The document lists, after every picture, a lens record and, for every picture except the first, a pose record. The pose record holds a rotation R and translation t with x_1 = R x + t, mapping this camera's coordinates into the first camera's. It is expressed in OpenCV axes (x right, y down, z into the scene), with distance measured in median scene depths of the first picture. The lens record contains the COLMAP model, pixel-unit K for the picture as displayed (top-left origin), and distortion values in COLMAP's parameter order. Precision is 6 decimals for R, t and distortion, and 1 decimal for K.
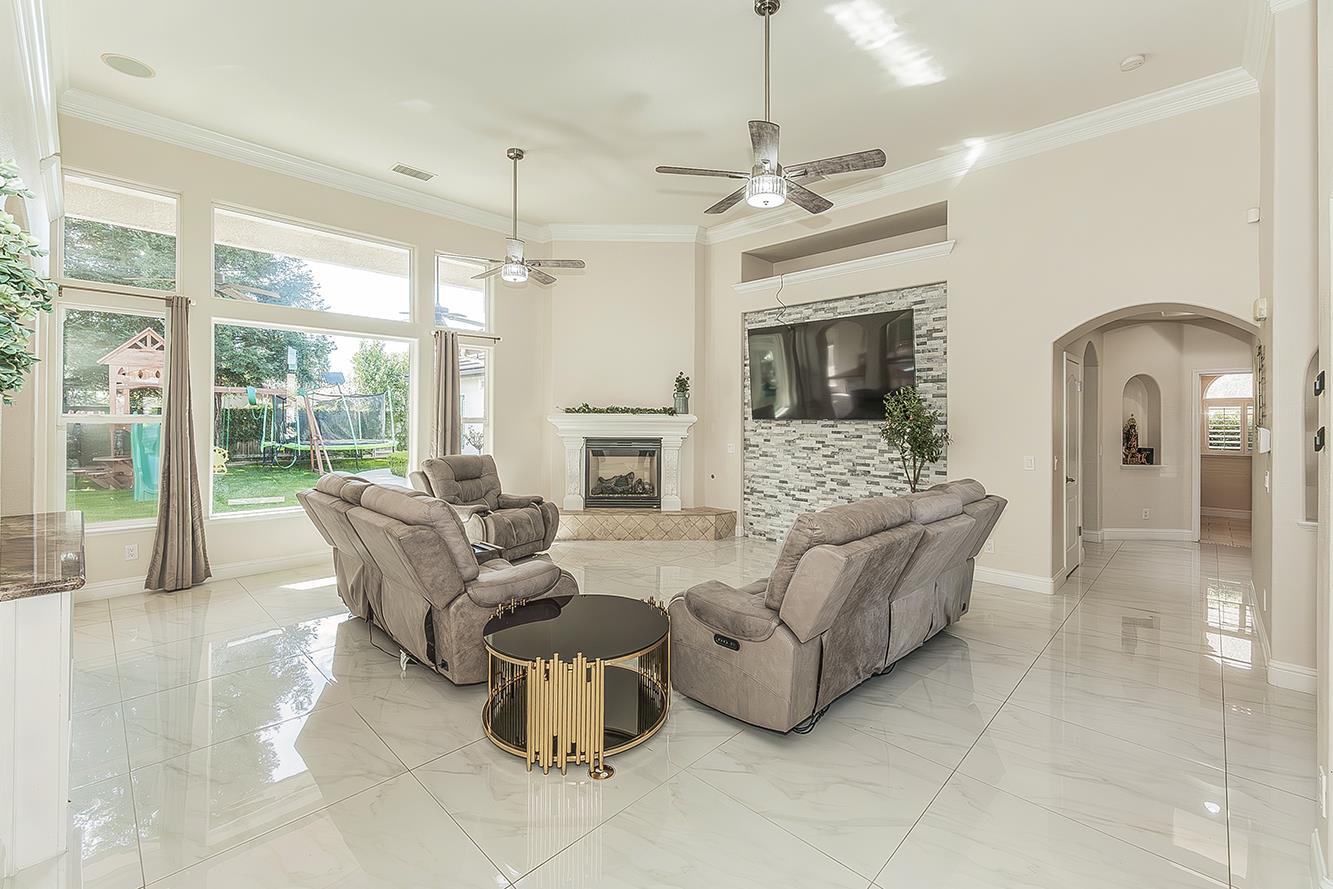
lens RADIAL K [[565.2, 0, 669.0], [0, 565.2, 417.1], [0, 0, 1]] dist [0.001392, 0.000081]
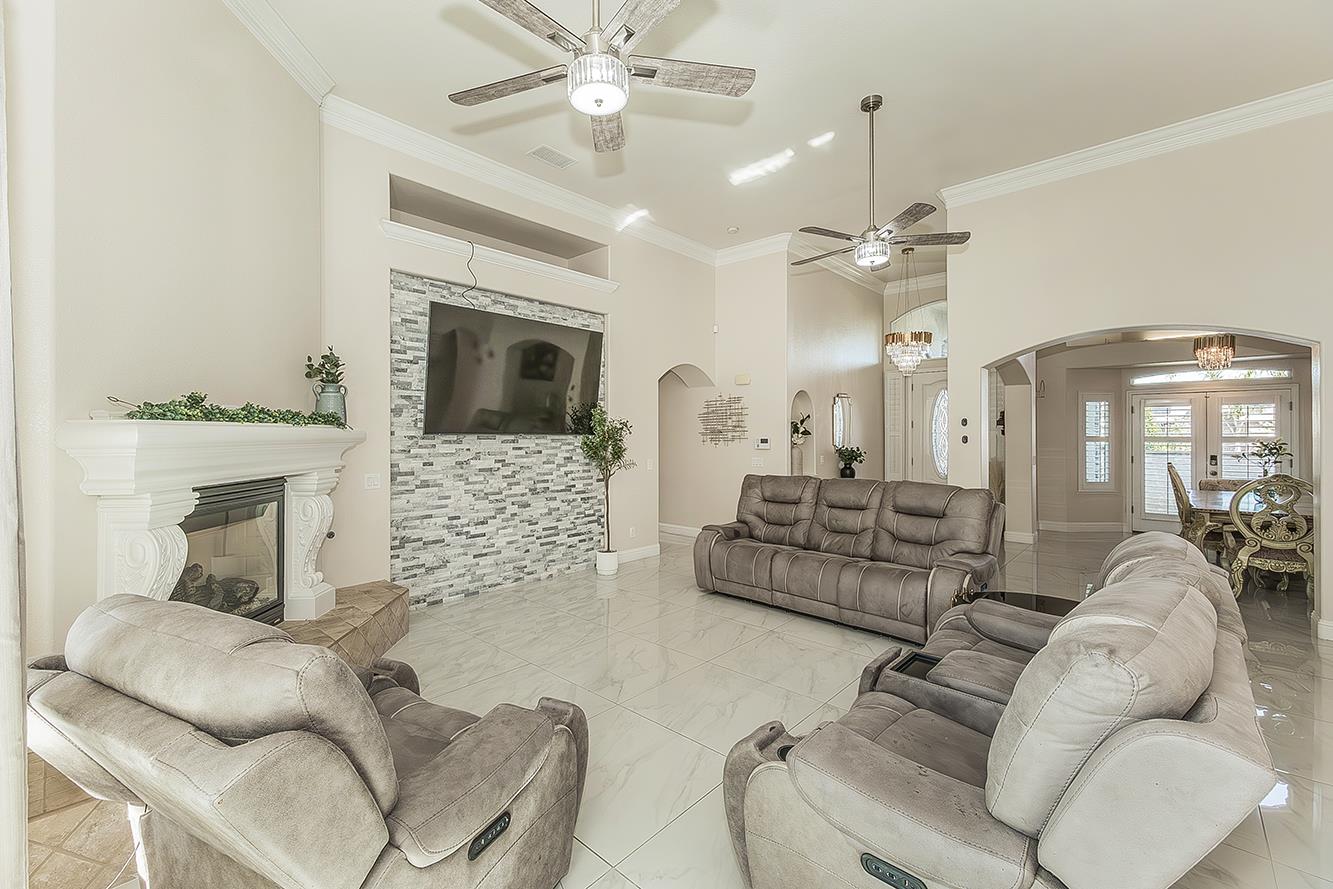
lens RADIAL K [[565.2, 0, 666.3], [0, 565.2, 436.8], [0, 0, 1]] dist [0.001392, 0.000081]
pose [[-0.024316, -0.008816, 0.999665, -0.572788], [0.000341, 0.999961, 0.008827, 0.001281], [-0.999704, 0.000555, -0.024312, 0.770149]]
